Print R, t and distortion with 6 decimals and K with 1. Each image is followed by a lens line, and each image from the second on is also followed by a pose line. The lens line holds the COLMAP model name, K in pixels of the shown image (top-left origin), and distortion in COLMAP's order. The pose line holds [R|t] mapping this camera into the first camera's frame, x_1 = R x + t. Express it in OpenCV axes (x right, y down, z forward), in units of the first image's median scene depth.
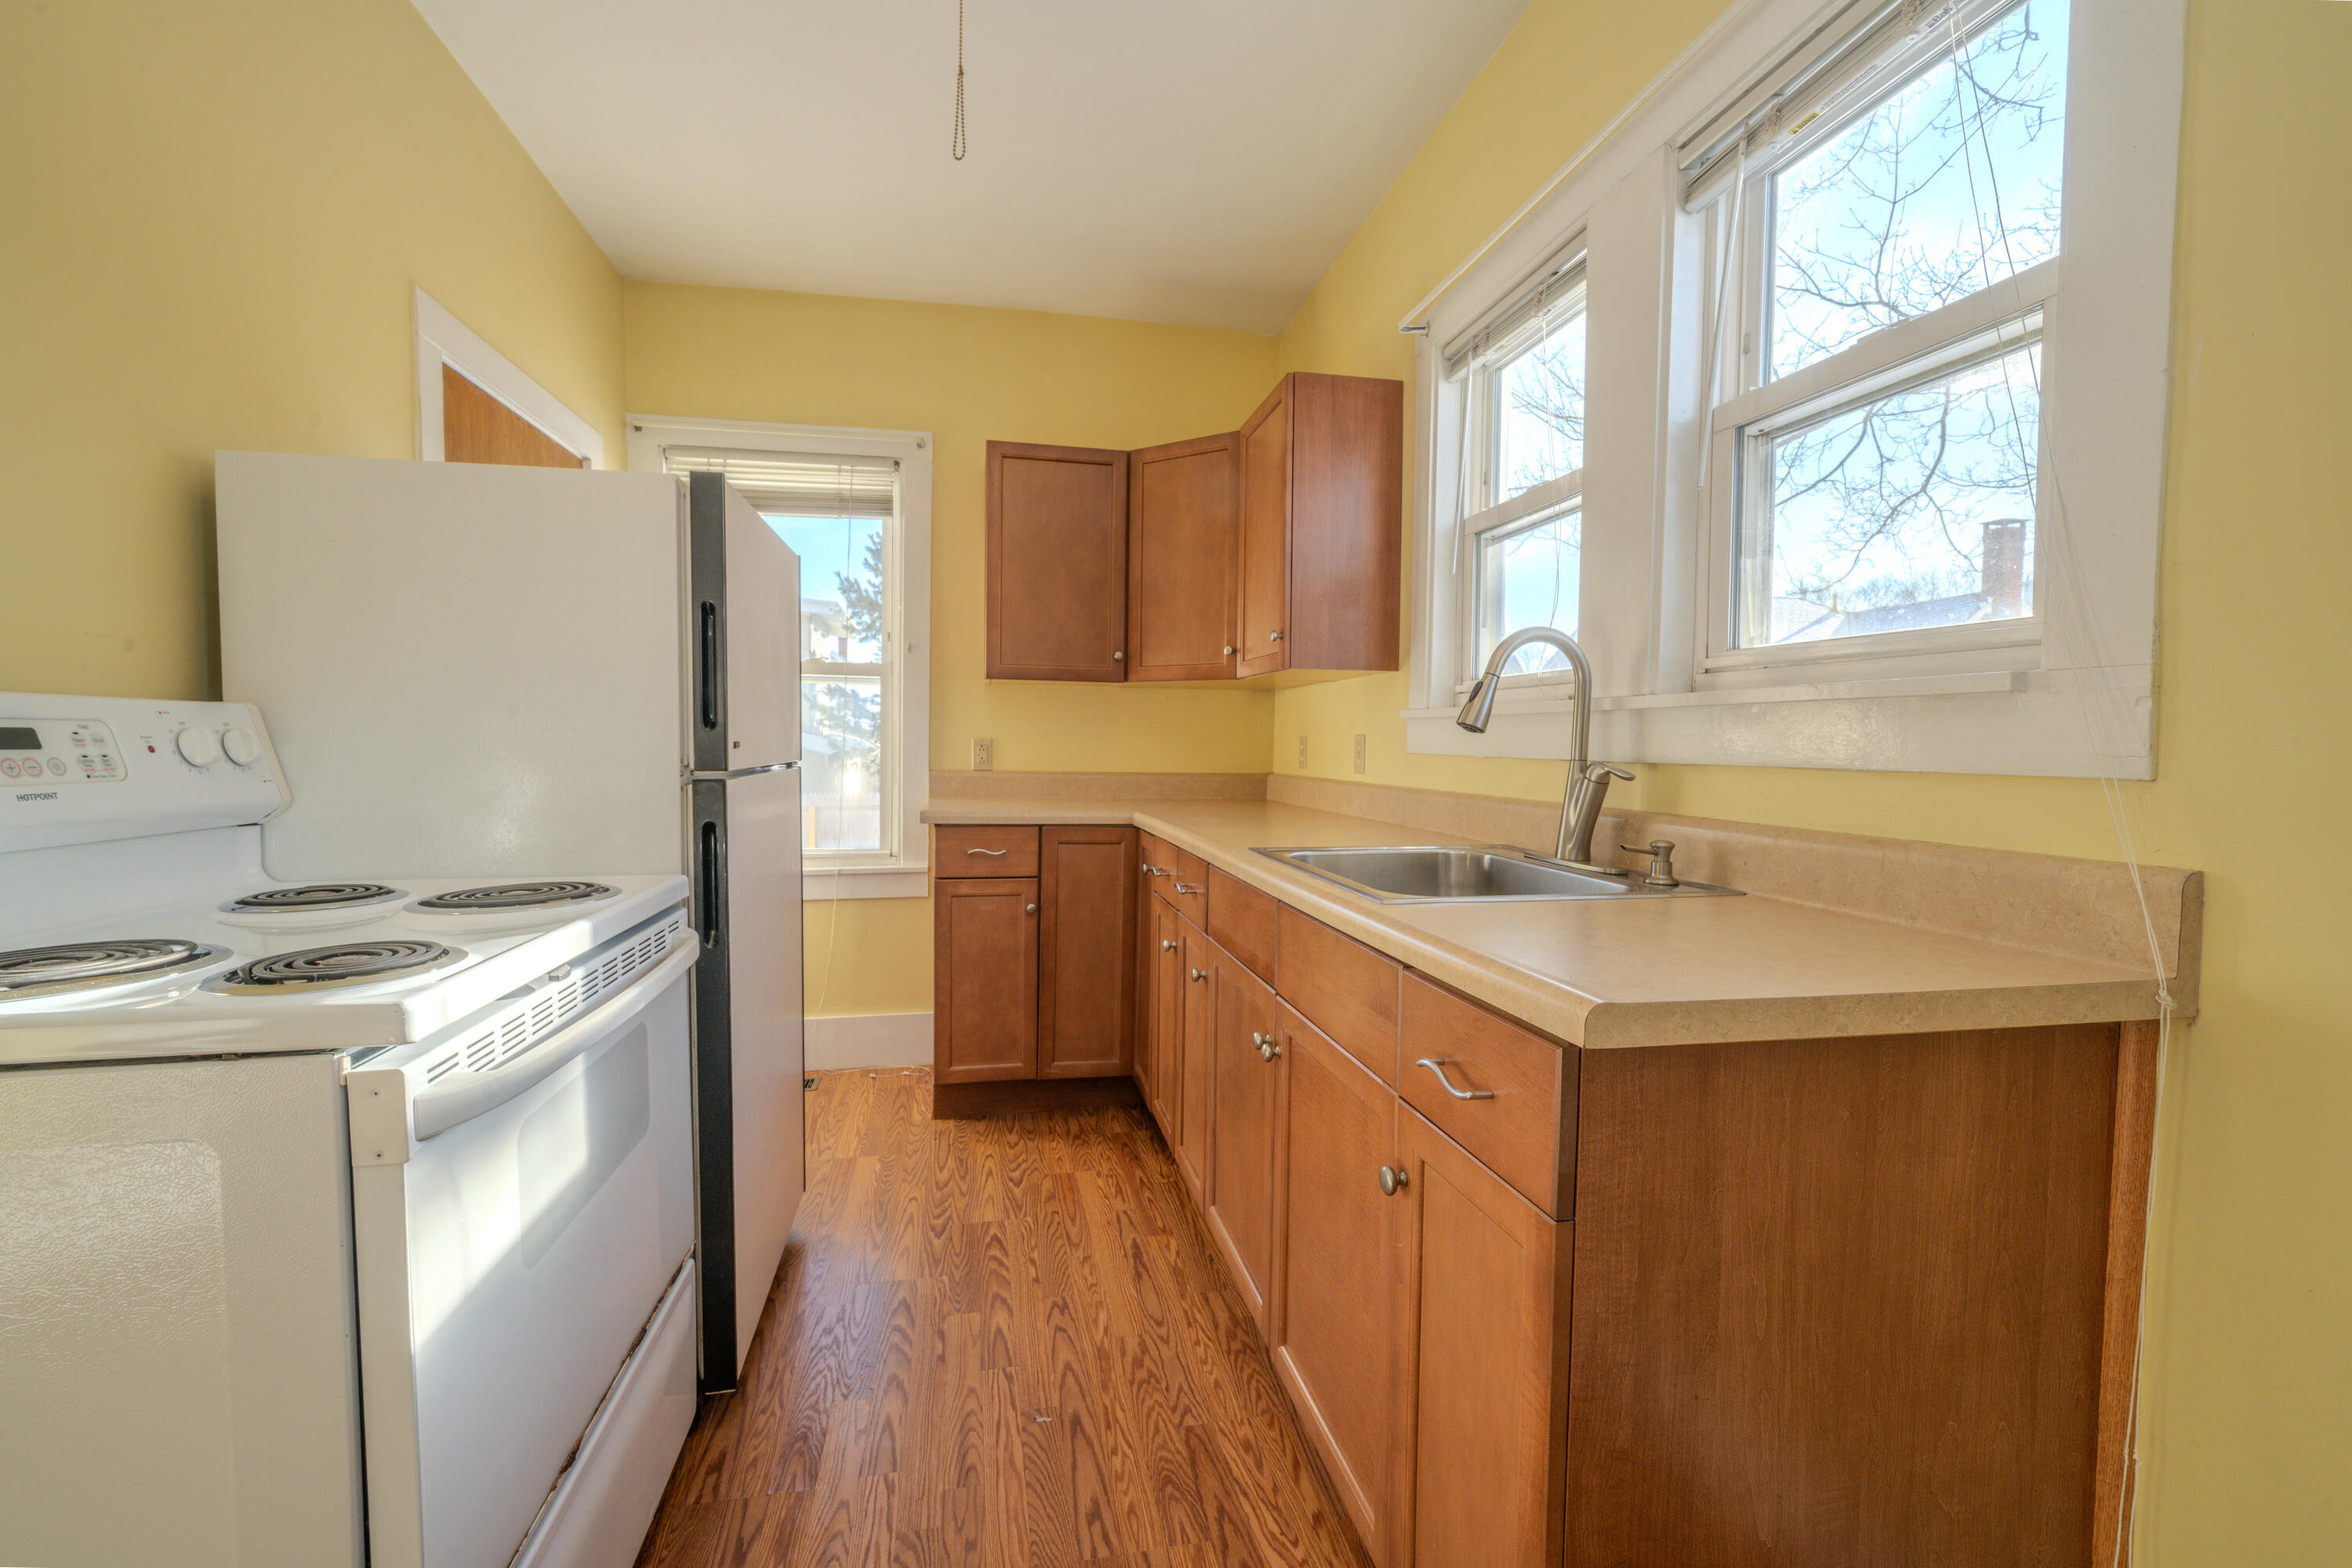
lens RADIAL K [[958.2, 0, 1159.4], [0, 958.2, 778.5], [0, 0, 1]] dist [-0.006640, 0.003020]
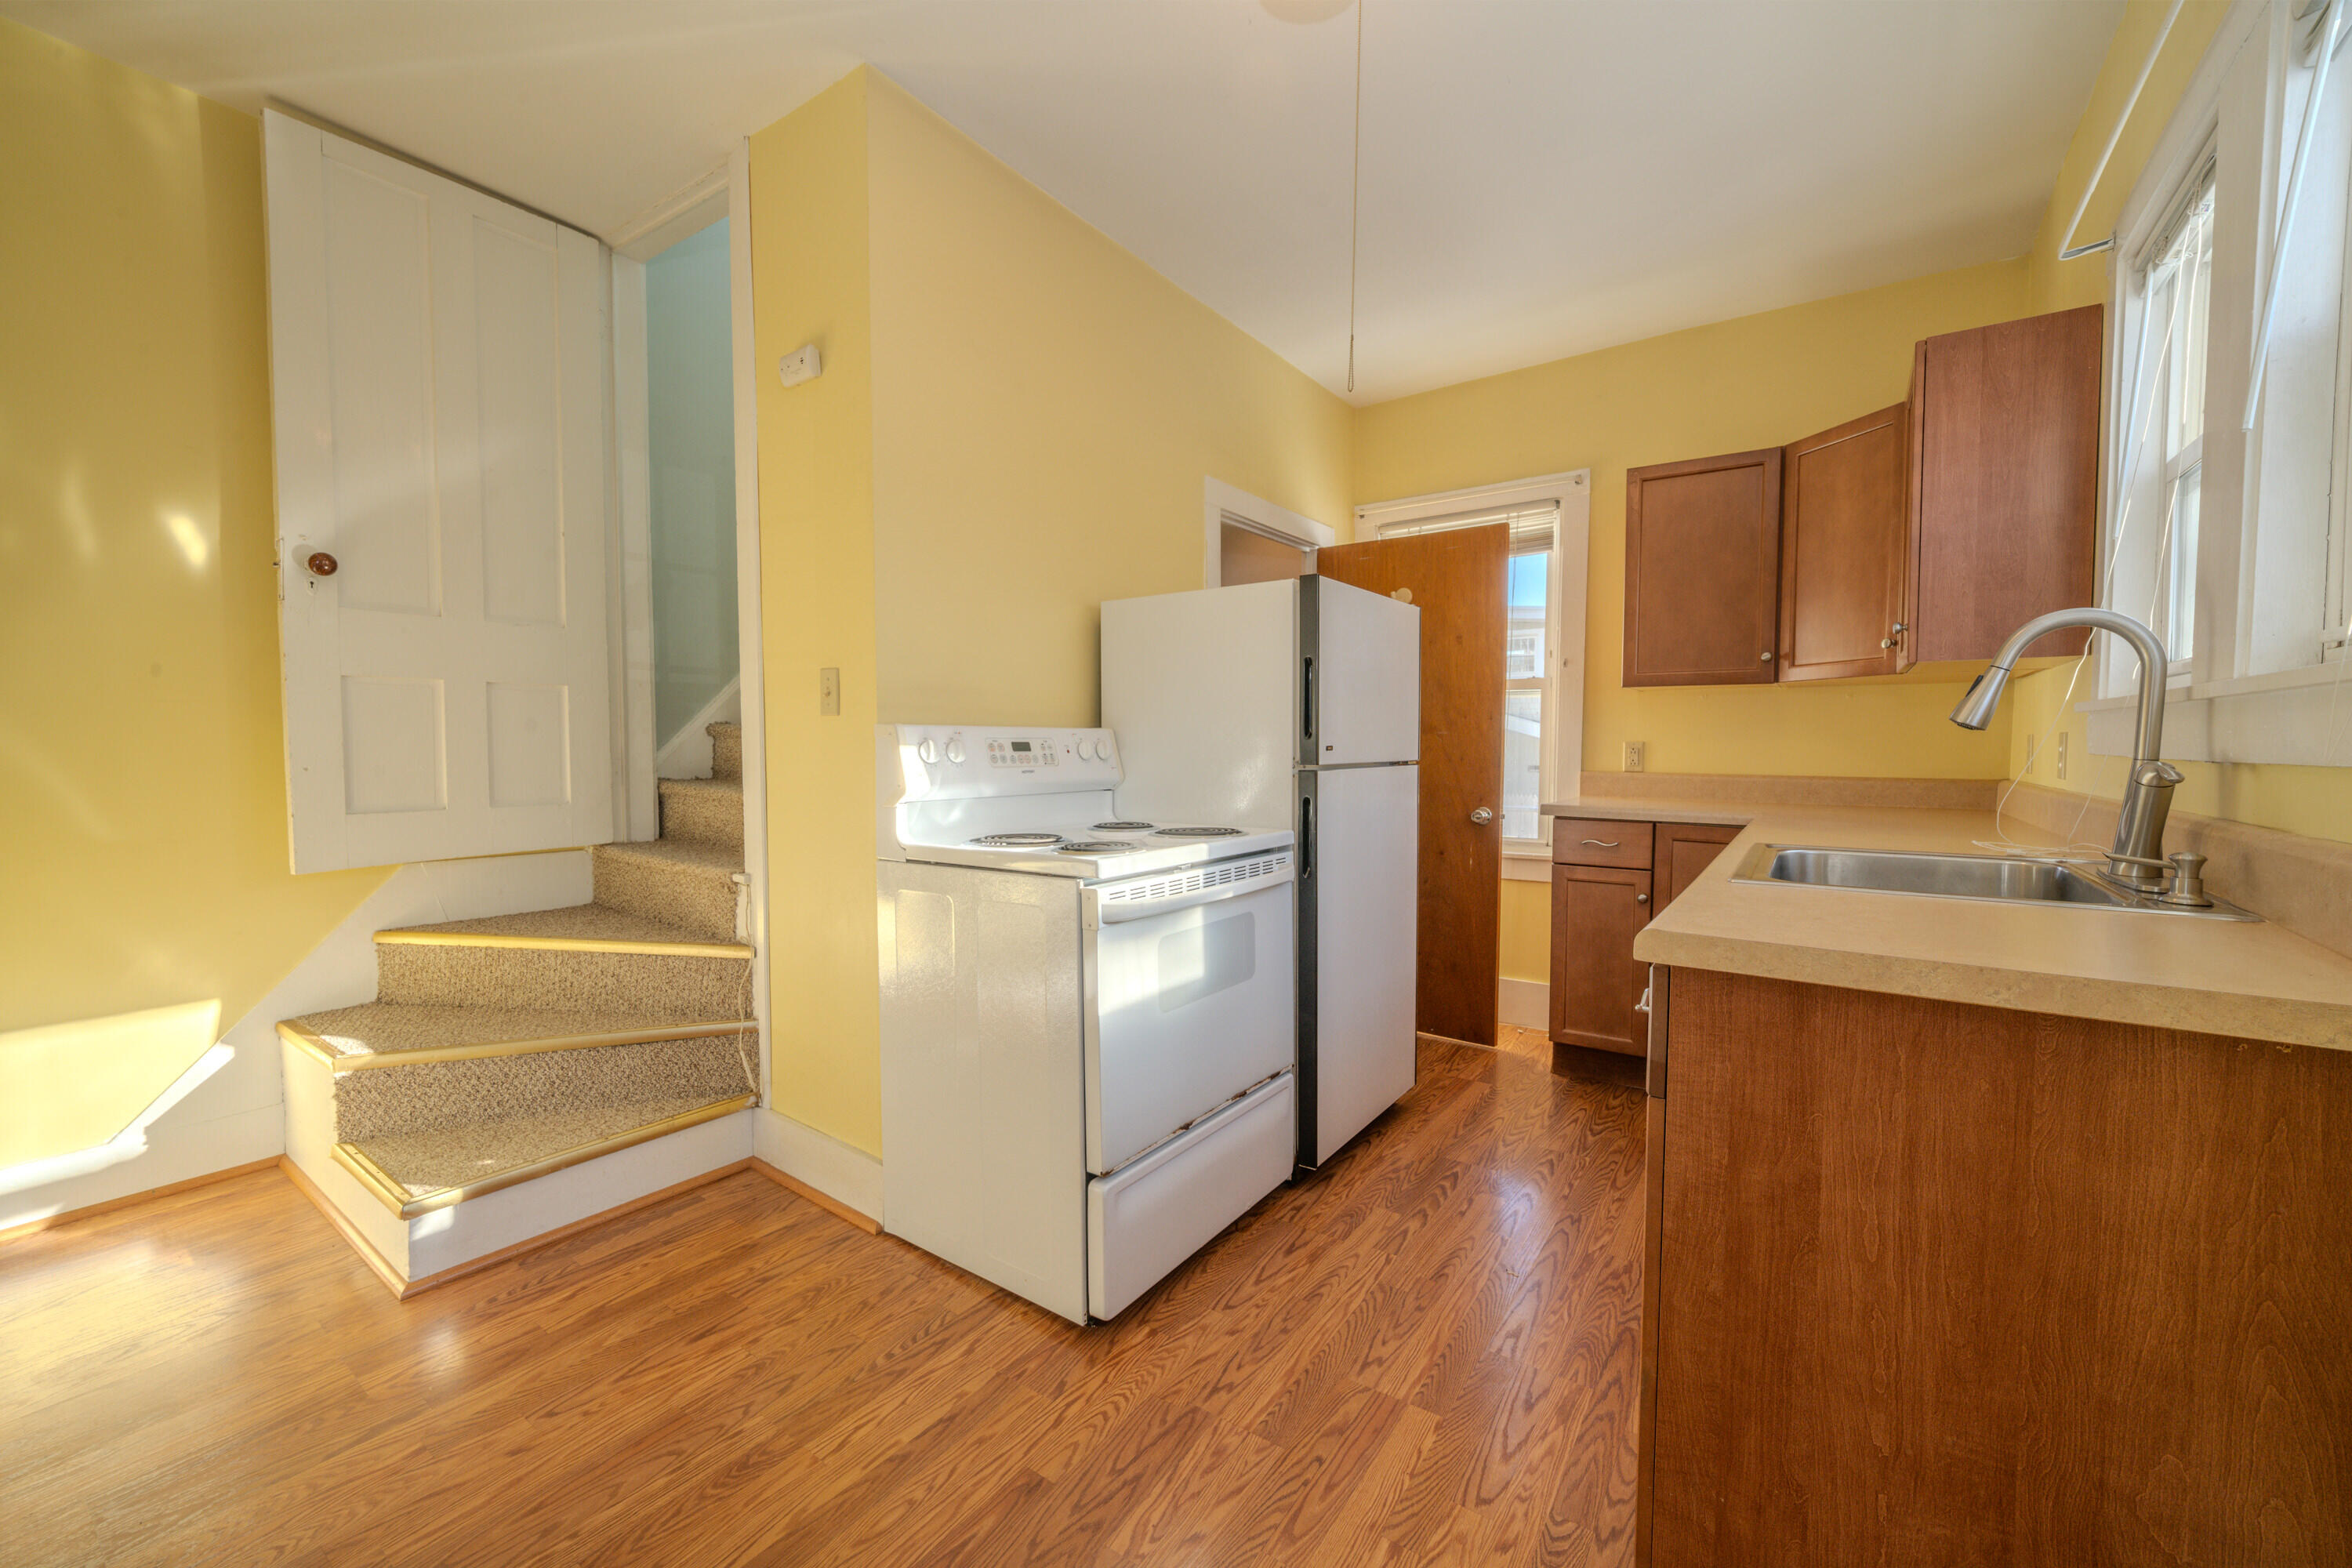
lens RADIAL K [[958.2, 0, 1181.5], [0, 958.2, 771.1], [0, 0, 1]] dist [-0.006640, 0.003020]
pose [[0.692508, 0.010688, -0.721331, 0.463313], [-0.020806, 0.999770, -0.005161, 0.013451], [0.721110, 0.018582, 0.692571, -0.207982]]
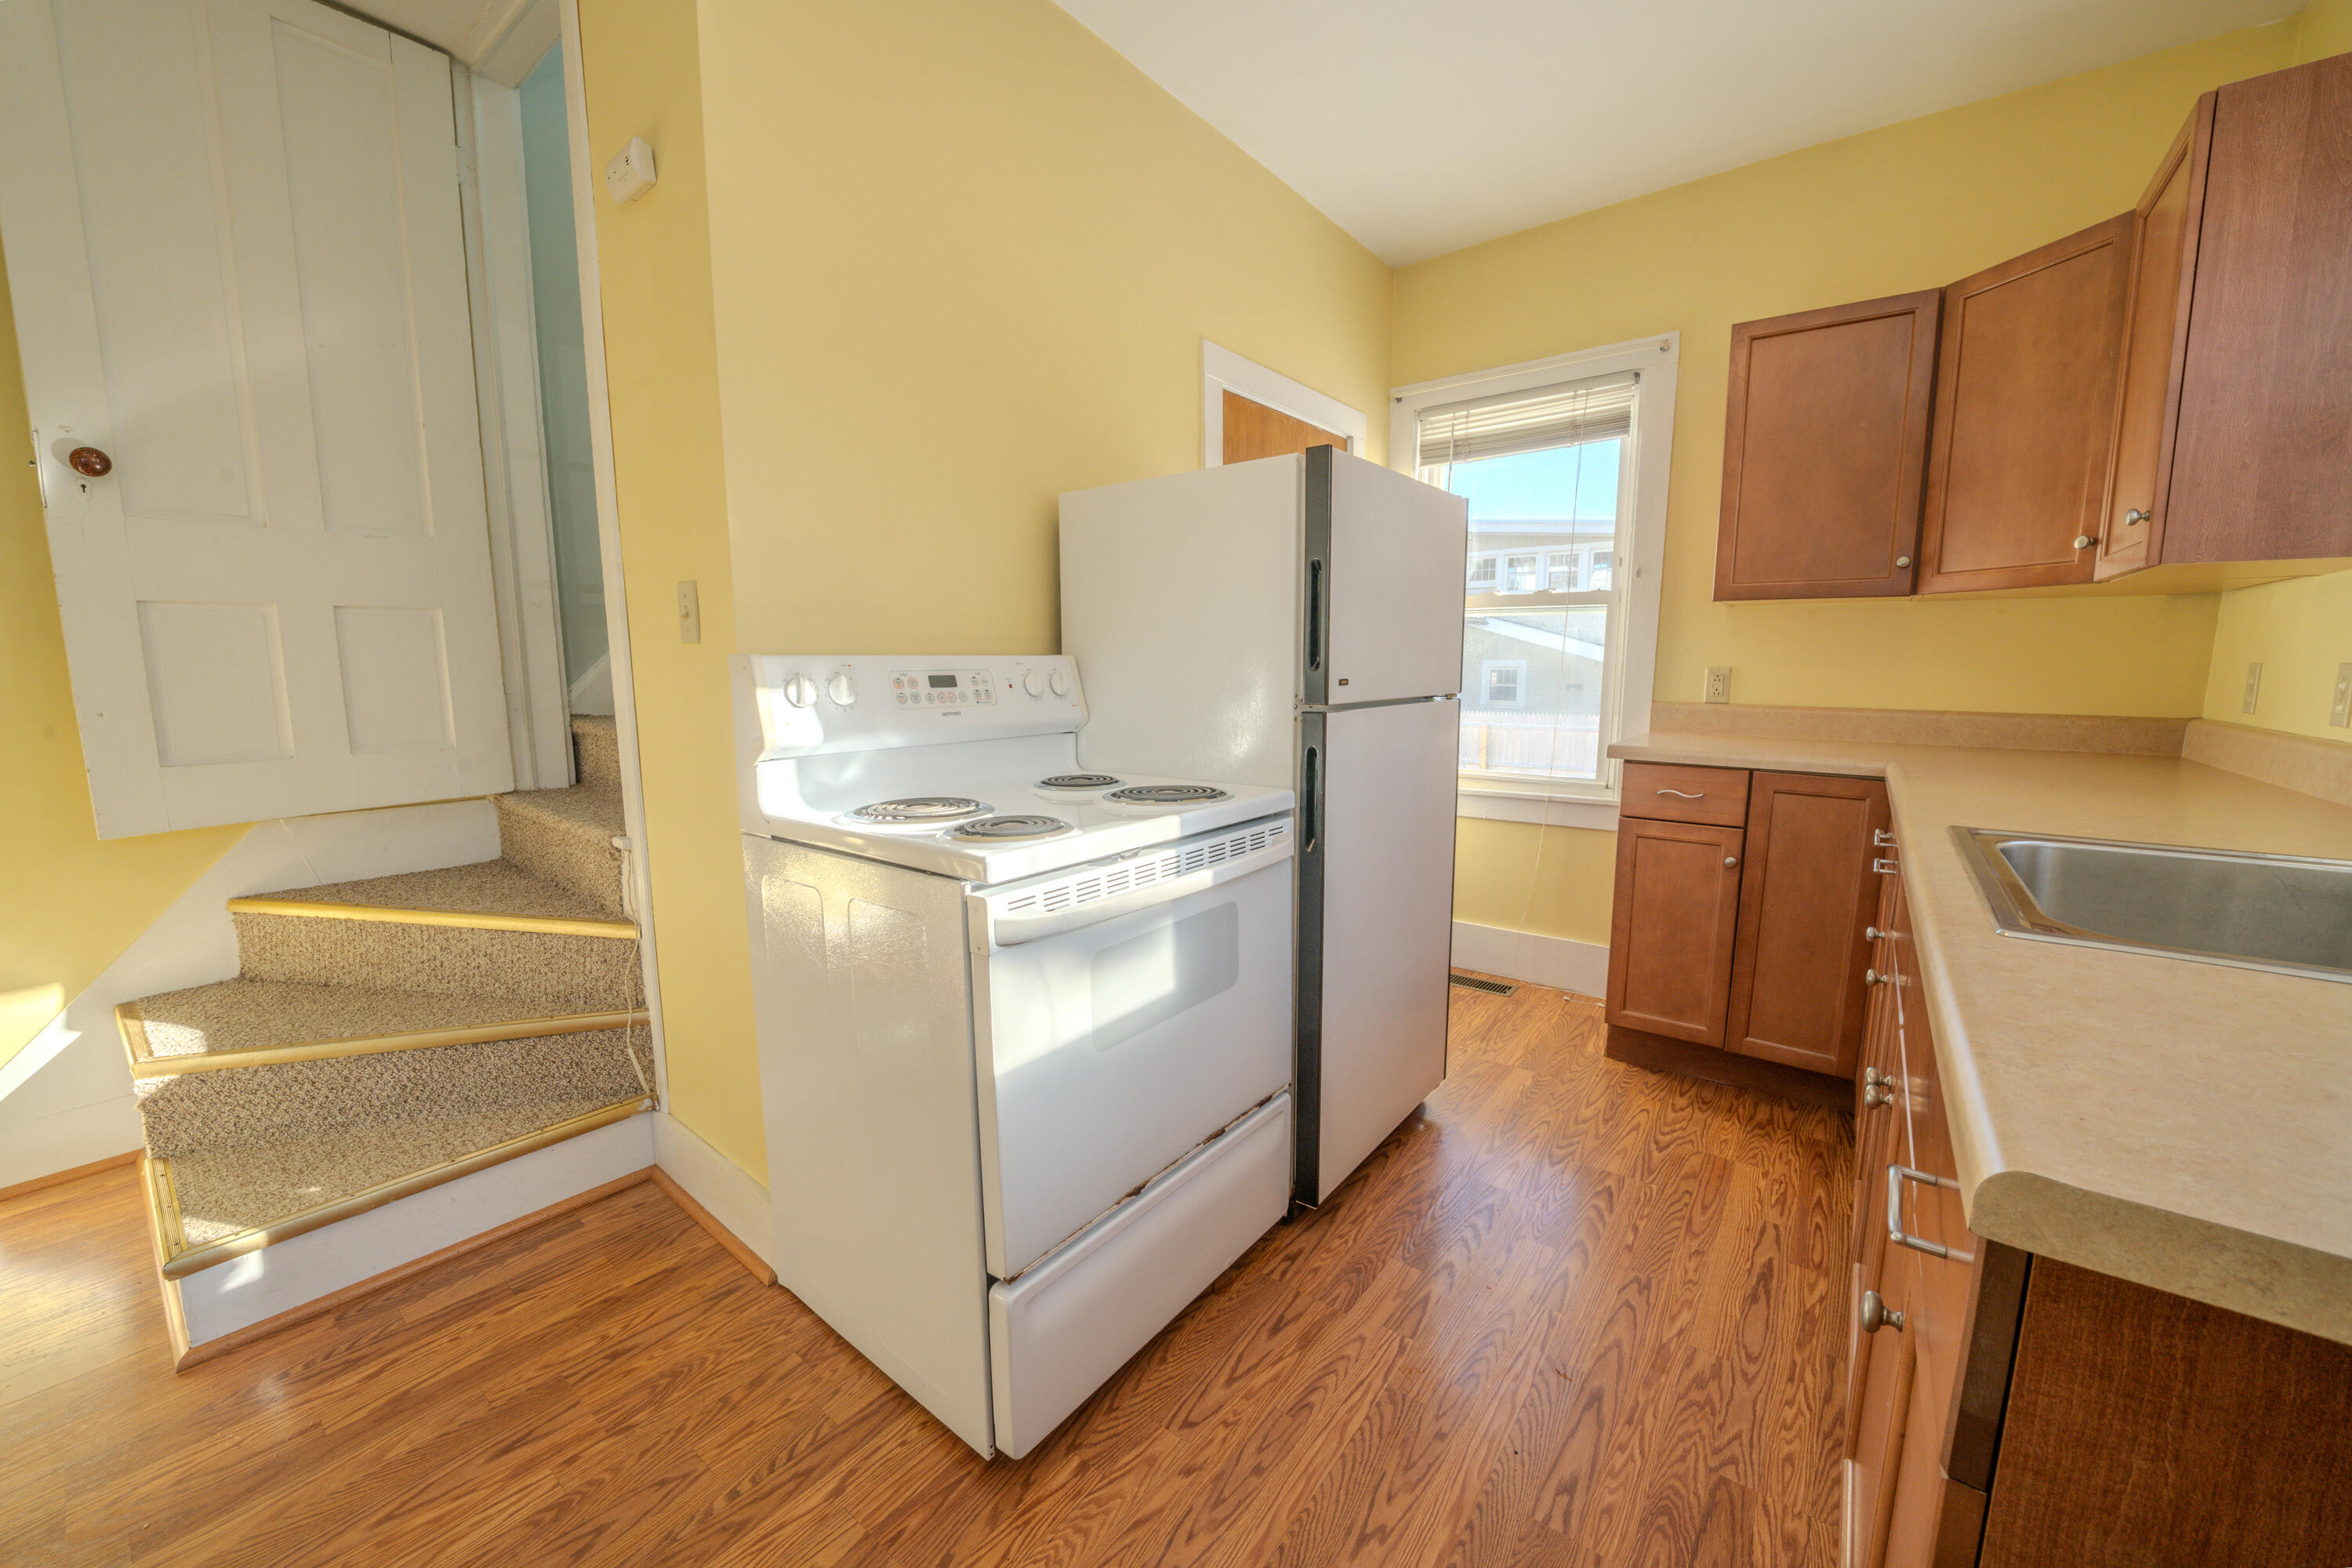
lens RADIAL K [[896.3, 0, 1182.6], [0, 896.3, 779.7], [0, 0, 1]] dist [-0.024888, 0.001062]
pose [[0.654271, 0.087512, -0.751179, 0.236767], [-0.018852, 0.994861, 0.099481, -0.020334], [0.756025, -0.050926, 0.652559, 0.135854]]
